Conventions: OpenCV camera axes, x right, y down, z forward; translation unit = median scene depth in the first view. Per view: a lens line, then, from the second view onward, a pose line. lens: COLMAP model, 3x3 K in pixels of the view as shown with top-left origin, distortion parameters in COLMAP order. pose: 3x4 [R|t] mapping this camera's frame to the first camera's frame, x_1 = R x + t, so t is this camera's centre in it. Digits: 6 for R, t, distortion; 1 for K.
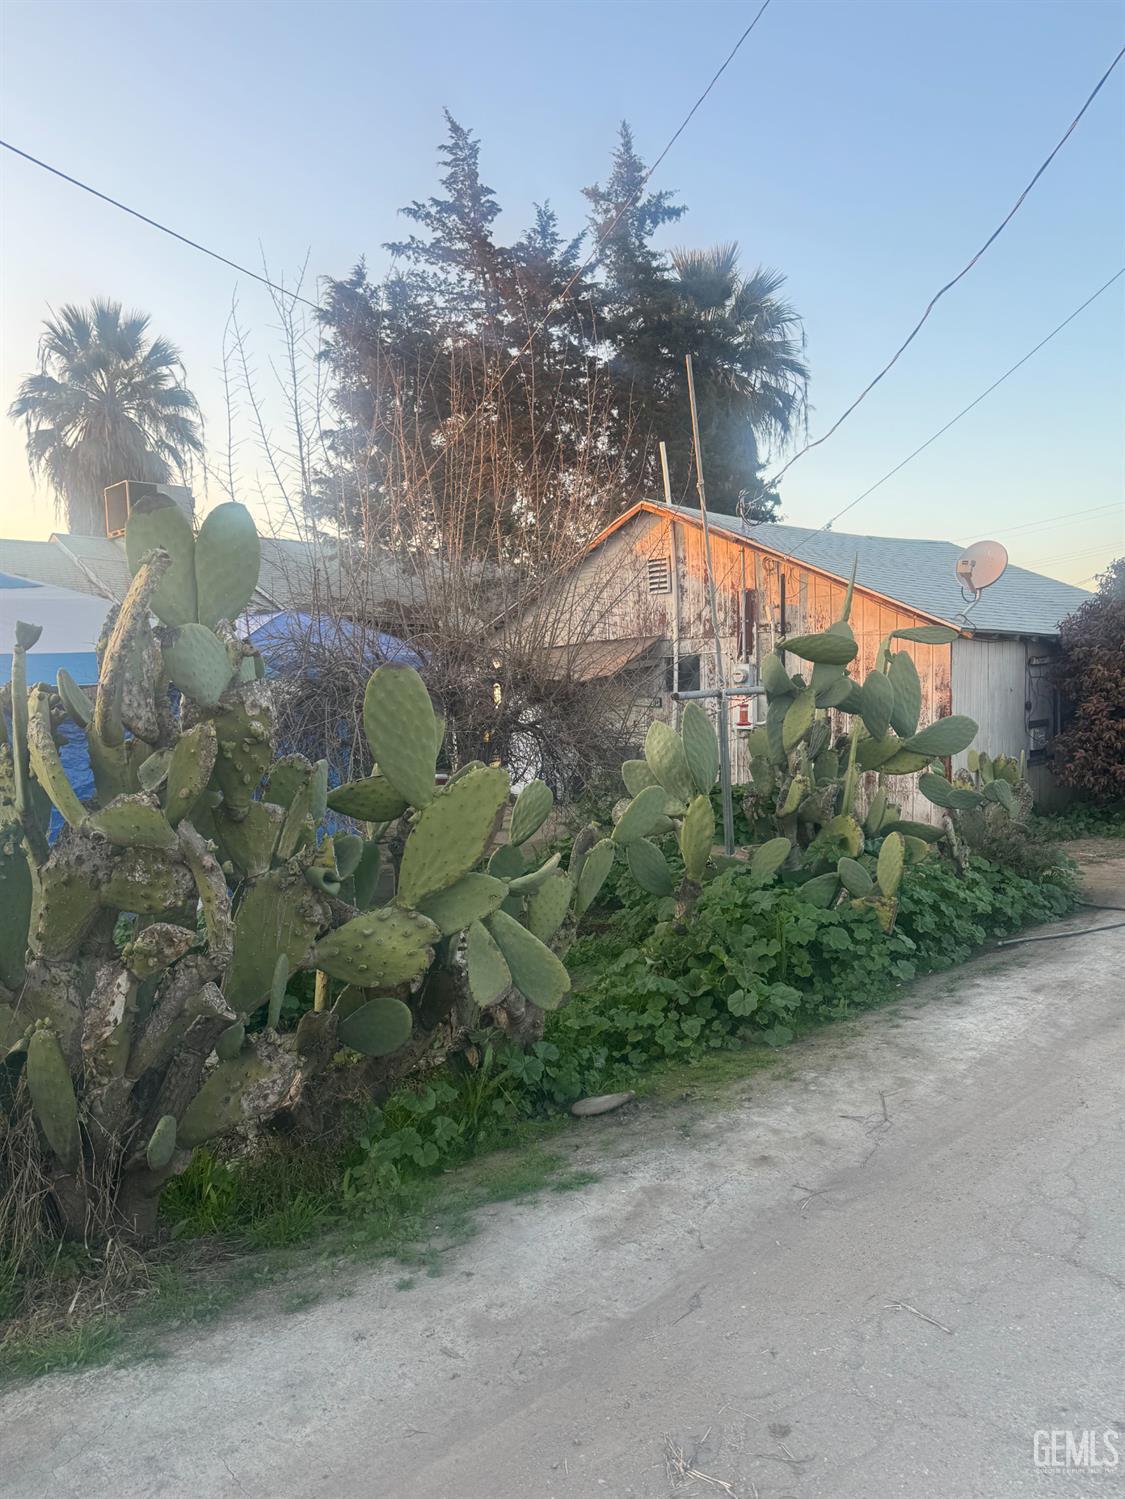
lens RADIAL K [[1042.9, 0, 563.6], [0, 1042.9, 771.1], [0, 0, 1]] dist [0.110608, -0.191191]
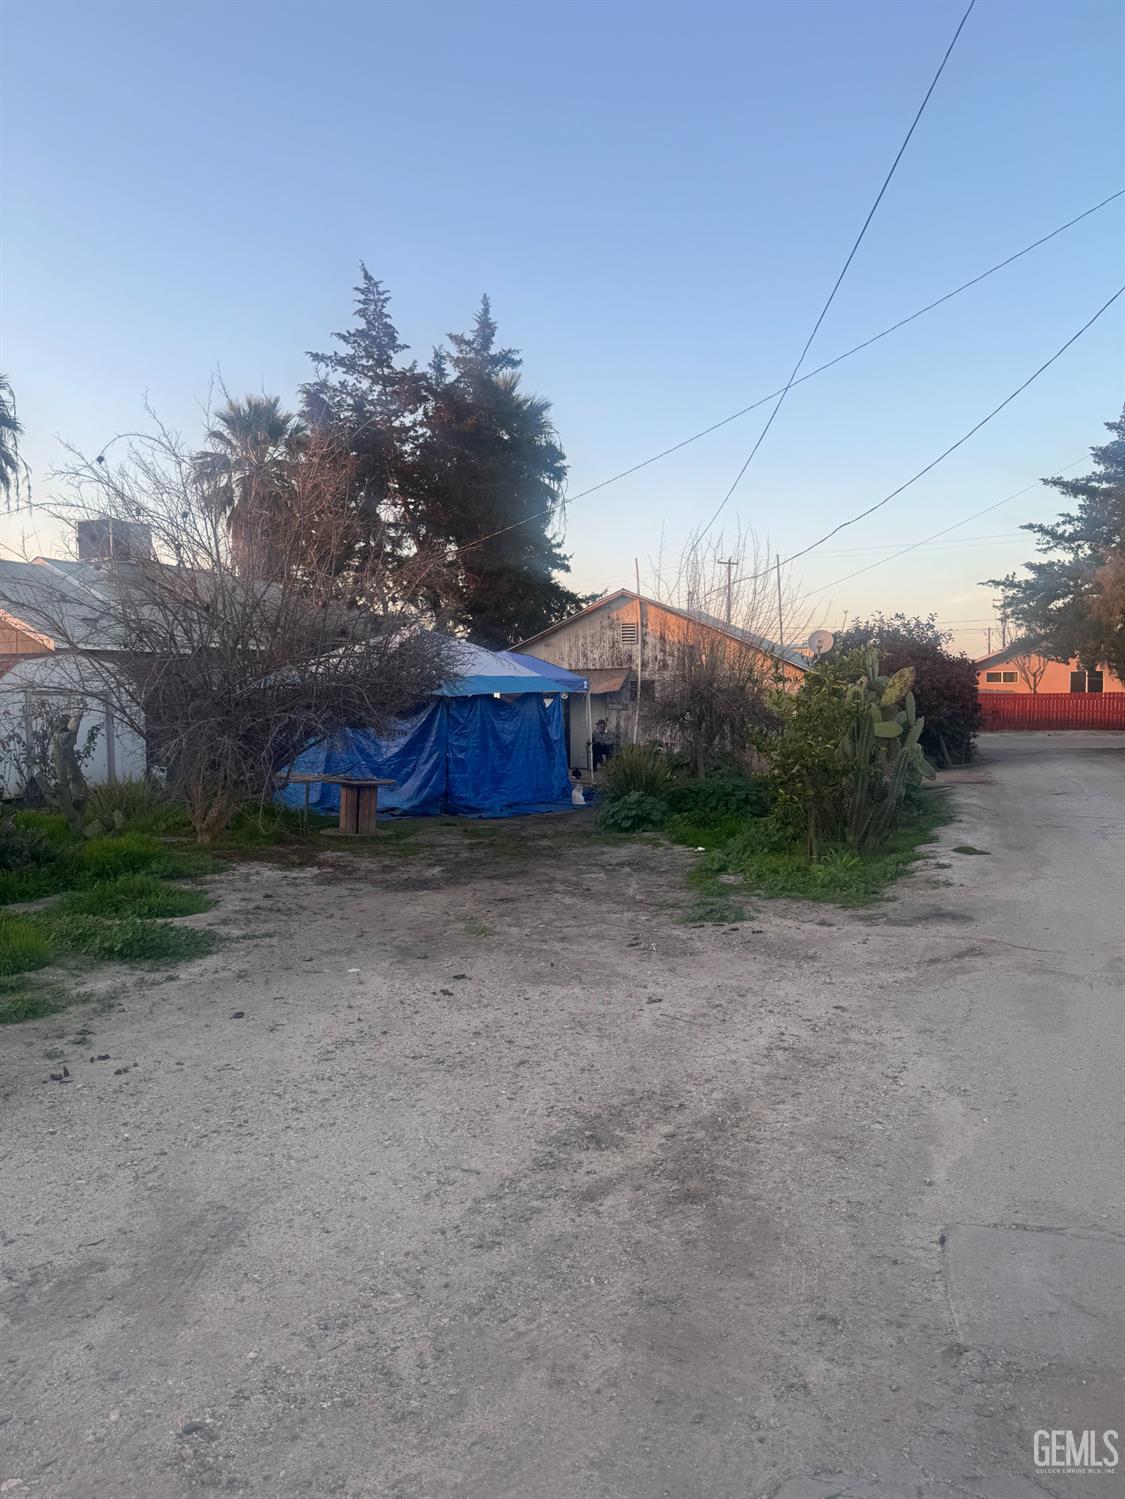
lens RADIAL K [[1063.7, 0, 562.5], [0, 1063.7, 749.5], [0, 0, 1]] dist [0.047740, -0.048274]
pose [[0.905631, -0.006205, 0.424020, -0.466508], [0.015737, 0.999696, -0.018982, 0.021675], [-0.423774, 0.023863, 0.905454, -0.327137]]
